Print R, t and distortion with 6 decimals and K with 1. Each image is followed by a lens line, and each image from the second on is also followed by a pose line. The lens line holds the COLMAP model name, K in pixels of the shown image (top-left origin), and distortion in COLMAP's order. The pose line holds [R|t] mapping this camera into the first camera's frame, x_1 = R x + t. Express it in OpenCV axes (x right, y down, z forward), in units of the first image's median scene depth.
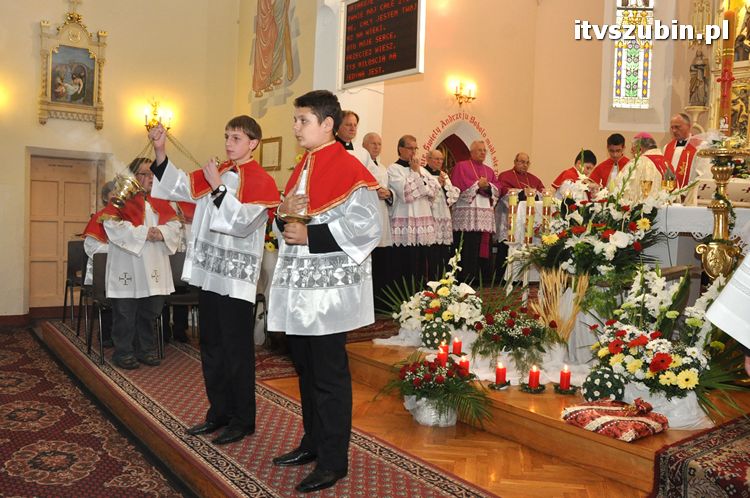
lens RADIAL K [[666.7, 0, 390.5], [0, 666.7, 257.6], [0, 0, 1]] dist [-0.166665, 0.161249]
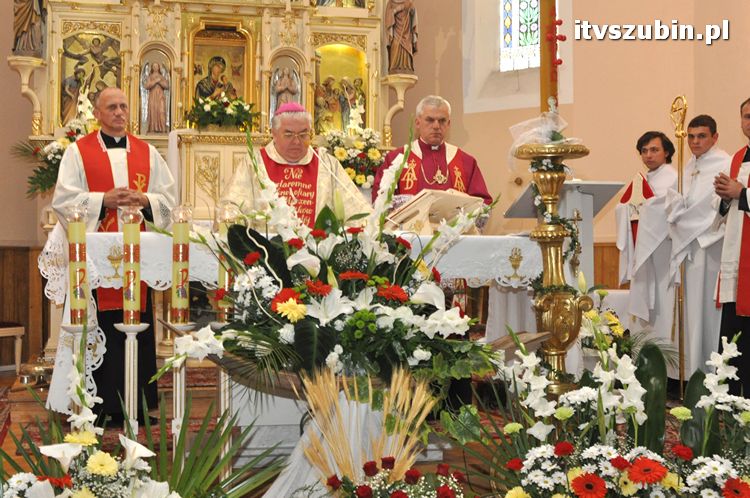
lens RADIAL K [[1054.7, 0, 304.9], [0, 1054.7, 258.9], [0, 0, 1]] dist [0.005034, 0.000000]
pose [[0.444494, -0.042214, 0.894786, -0.312286], [0.083858, 0.996463, 0.005353, -0.047597], [-0.891848, 0.072656, 0.446462, 0.438002]]
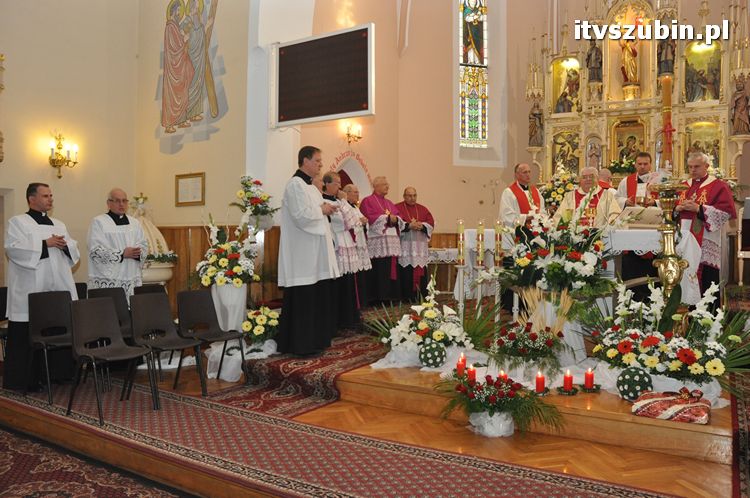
lens RADIAL K [[593.6, 0, 374.1], [0, 593.6, 250.7], [0, 0, 1]] dist [-0.166819, 0.163553]
pose [[0.936246, -0.041967, 0.348830, -0.250399], [0.057852, 0.997703, -0.035240, -0.017733], [-0.346550, 0.053173, 0.936523, 0.082092]]
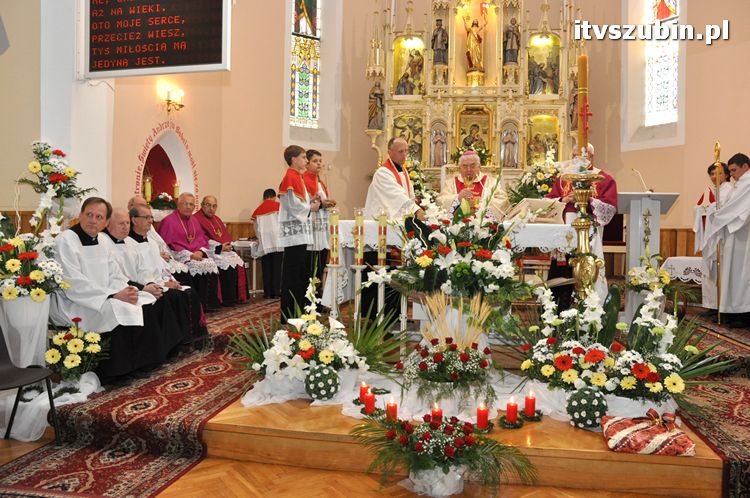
lens RADIAL K [[593.6, 0, 372.9], [0, 593.6, 249.0], [0, 0, 1]] dist [-0.166819, 0.163553]
pose [[0.747787, -0.050811, 0.661991, -0.263457], [0.063356, 0.997978, 0.005033, -0.037468], [-0.660909, 0.038178, 0.749495, 0.275777]]
